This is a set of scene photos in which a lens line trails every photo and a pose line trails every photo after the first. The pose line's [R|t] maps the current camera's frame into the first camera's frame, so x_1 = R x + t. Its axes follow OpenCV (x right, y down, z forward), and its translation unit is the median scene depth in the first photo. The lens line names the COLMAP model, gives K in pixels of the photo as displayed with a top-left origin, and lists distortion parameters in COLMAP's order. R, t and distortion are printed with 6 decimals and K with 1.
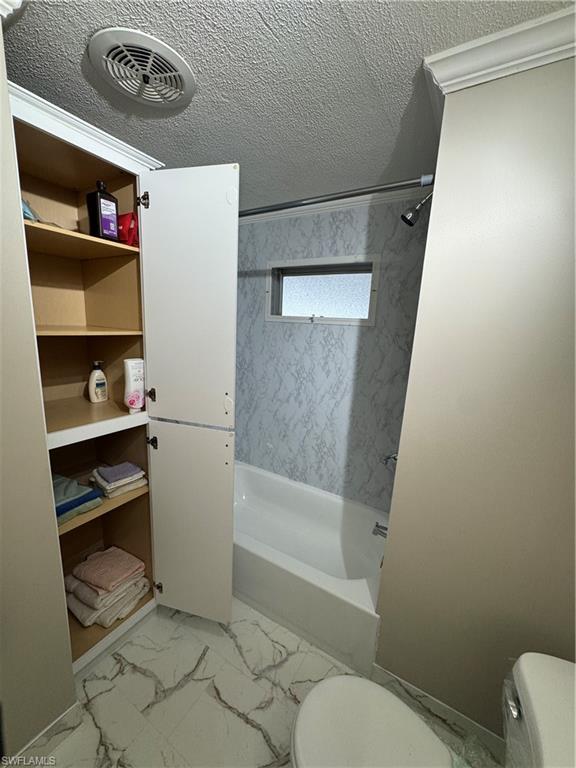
lens RADIAL K [[307.4, 0, 289.1], [0, 307.4, 384.1], [0, 0, 1]] dist [-0.001337, 0.000423]
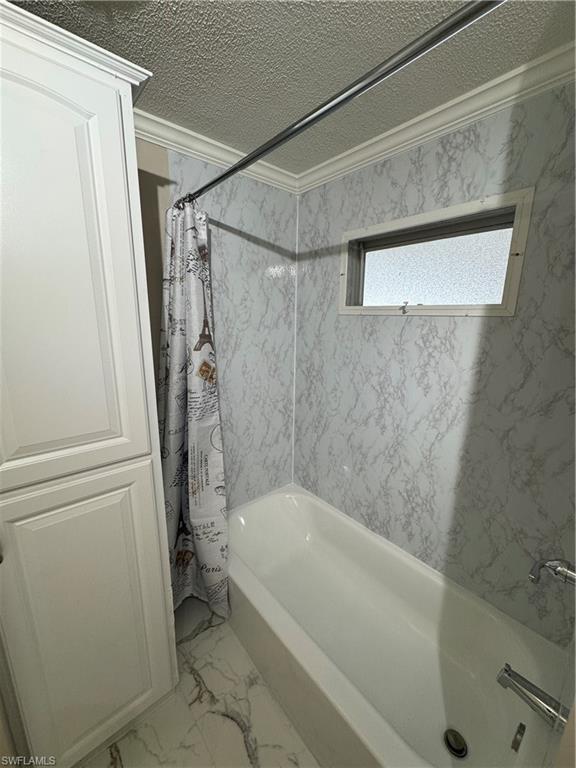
lens RADIAL K [[307.4, 0, 284.0], [0, 307.4, 384.6], [0, 0, 1]] dist [-0.001337, 0.000423]
pose [[0.937827, 0.036871, -0.345139, 0.064369], [-0.030205, 0.999239, 0.024672, -0.051431], [0.345786, -0.012713, 0.938227, 0.261152]]
